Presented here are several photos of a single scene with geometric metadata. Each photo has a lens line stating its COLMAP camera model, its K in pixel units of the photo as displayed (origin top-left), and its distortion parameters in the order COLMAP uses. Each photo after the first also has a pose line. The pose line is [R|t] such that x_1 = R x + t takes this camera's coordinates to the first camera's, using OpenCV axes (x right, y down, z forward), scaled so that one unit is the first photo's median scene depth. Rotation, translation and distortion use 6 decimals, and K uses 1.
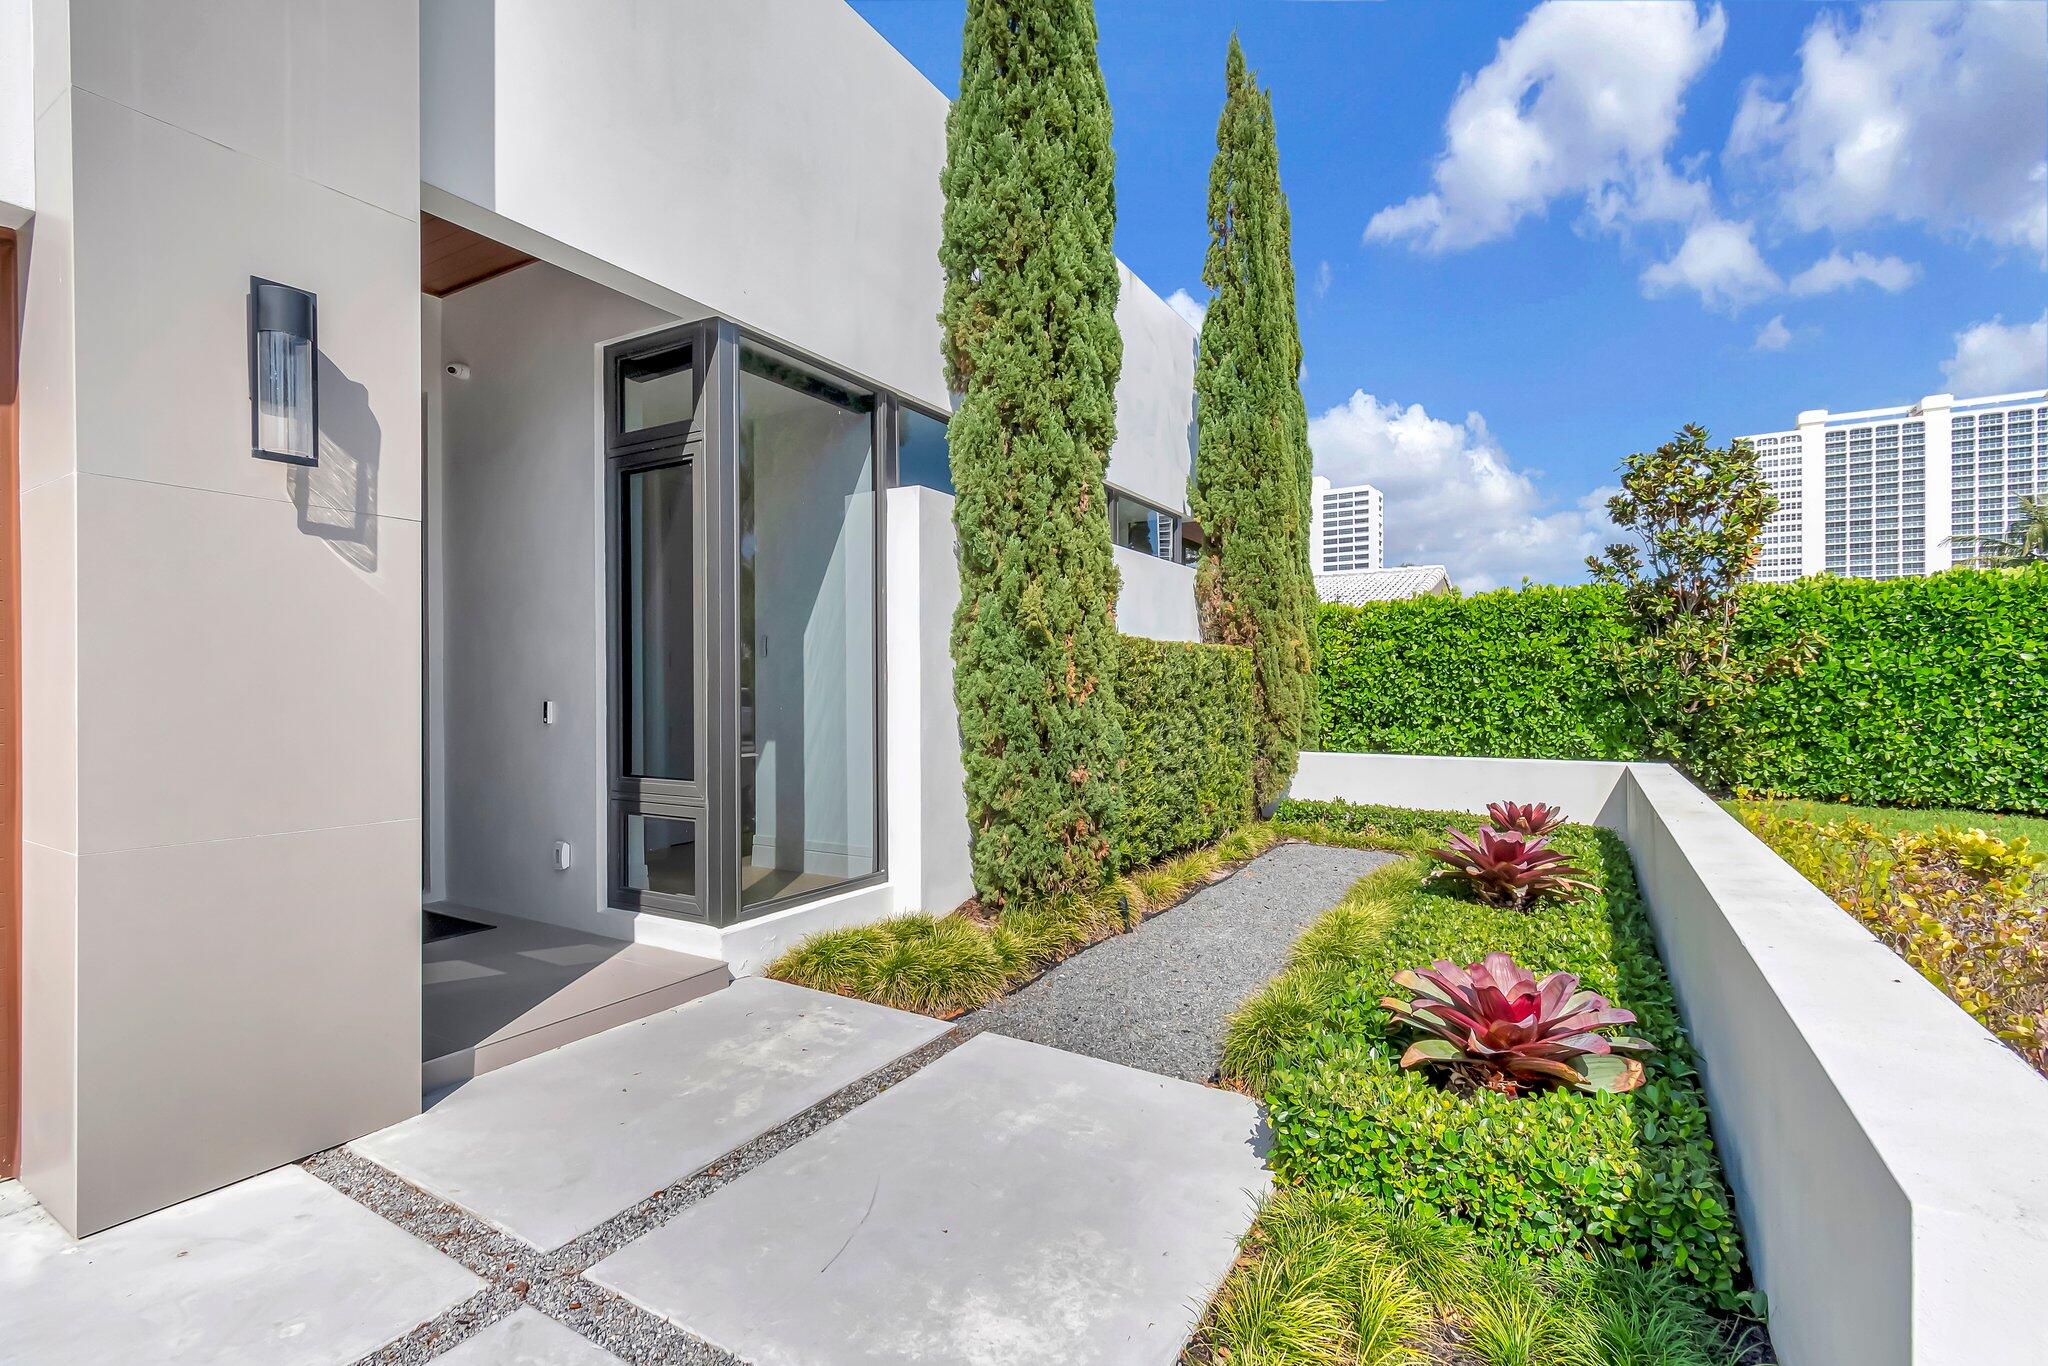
lens RADIAL K [[946.3, 0, 1022.0], [0, 946.3, 690.0], [0, 0, 1]] dist [0.002889, 0.000213]
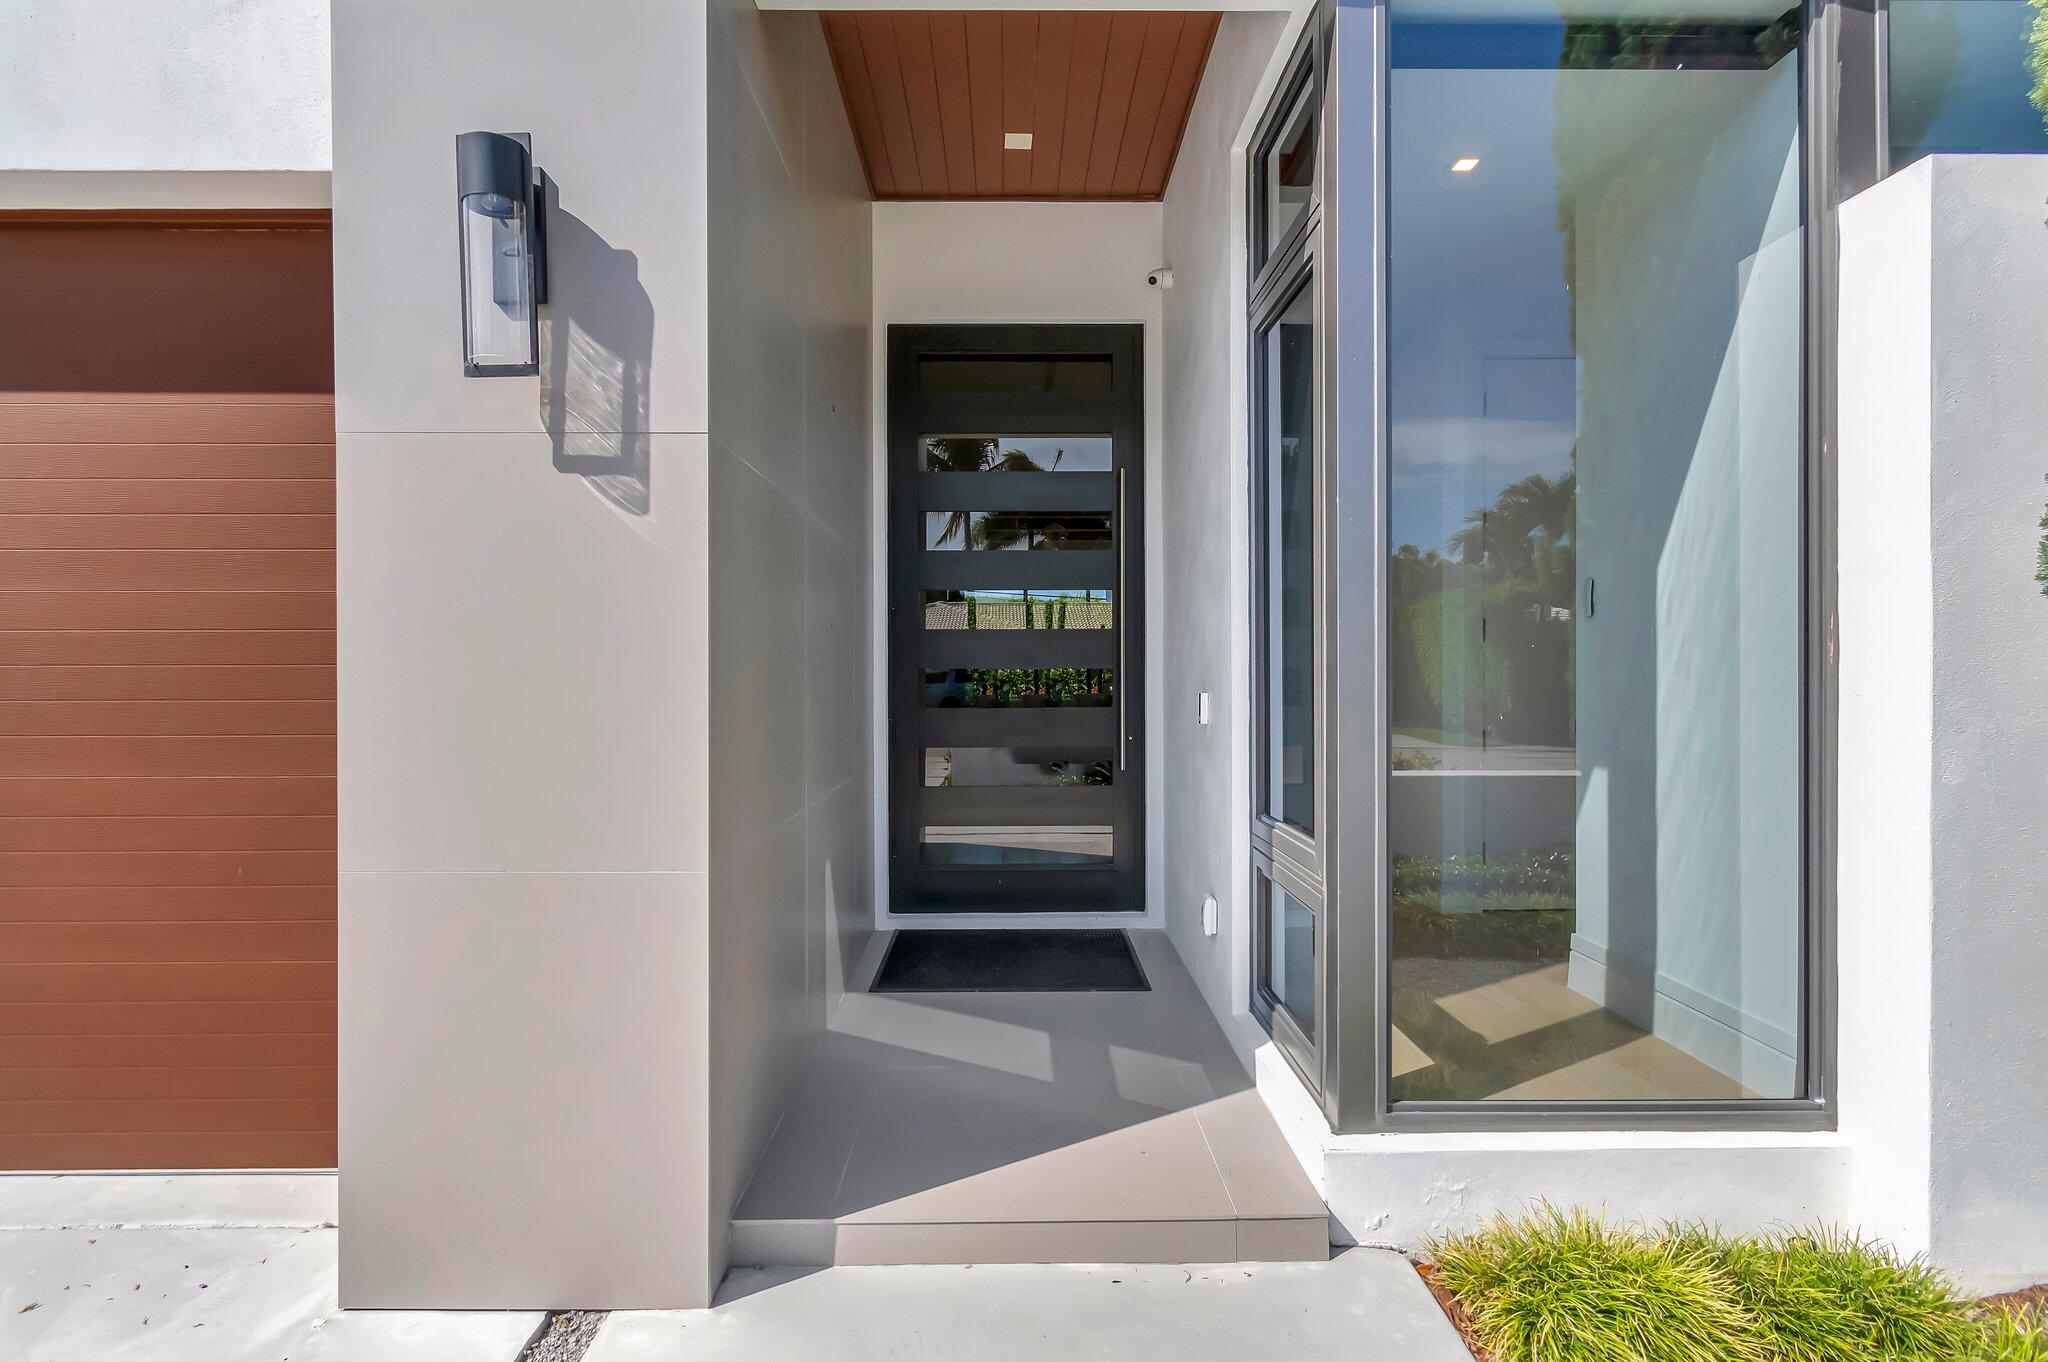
lens RADIAL K [[951.9, 0, 1014.4], [0, 951.9, 679.4], [0, 0, 1]] dist [0.000632, 0.000263]
pose [[0.517115, 0.006976, -0.855887, 0.035113], [0.000529, 0.999964, 0.008469, -0.004725], [0.855915, -0.004832, 0.517093, 0.493567]]
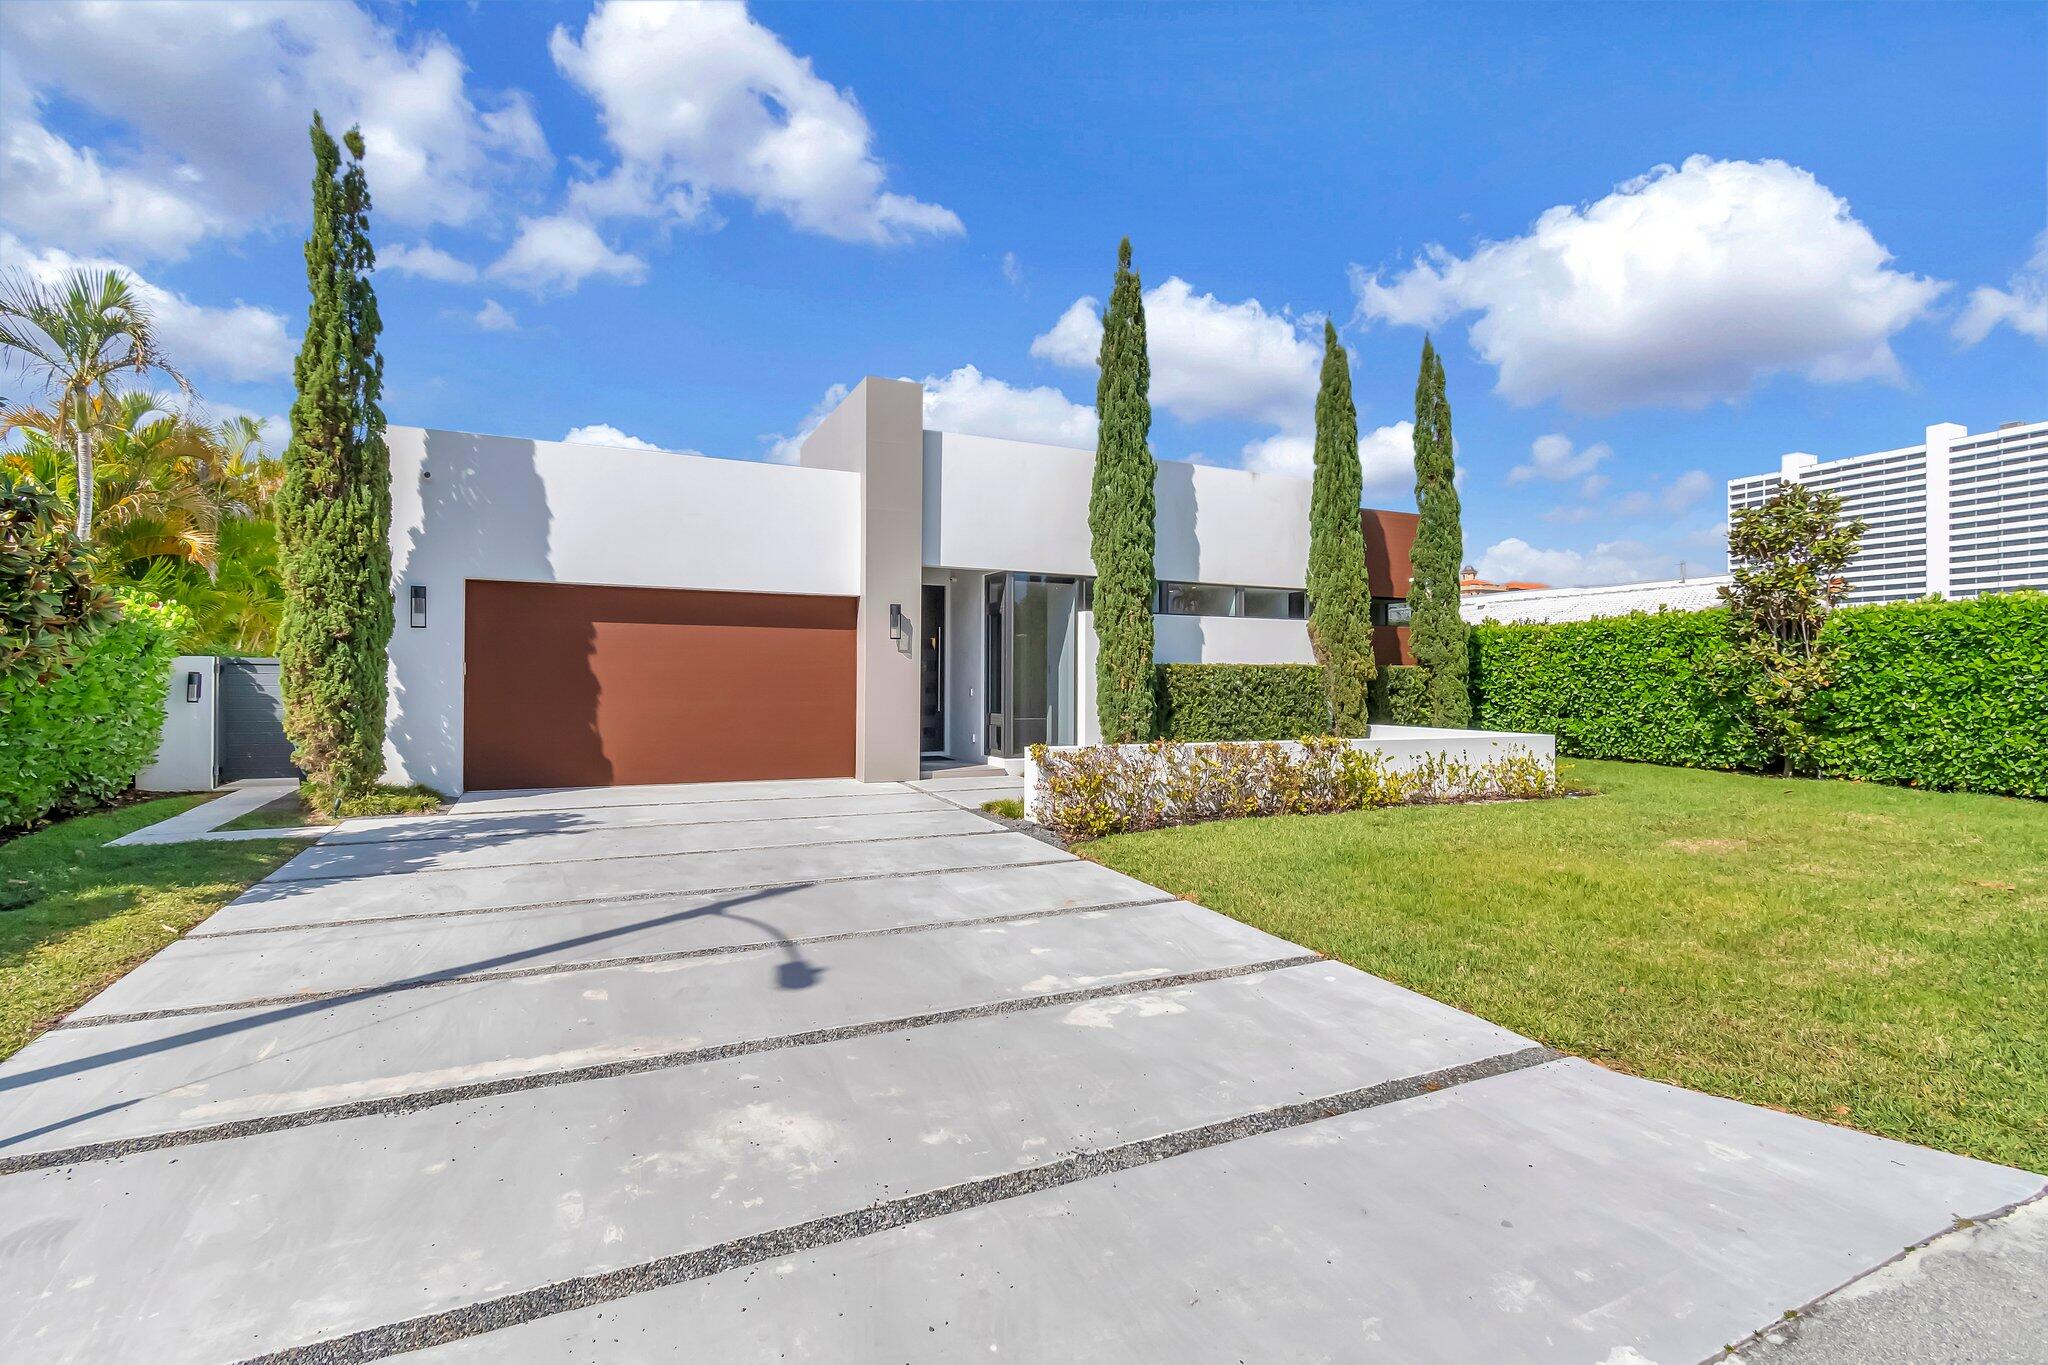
lens RADIAL K [[926.4, 0, 1015.0], [0, 926.4, 677.5], [0, 0, 1]] dist [0.001077, -0.000155]
pose [[0.821090, 0.004688, -0.570779, 1.308993], [-0.009052, 0.999947, -0.004810, -0.010646], [0.570727, 0.009116, 0.821089, -1.370945]]
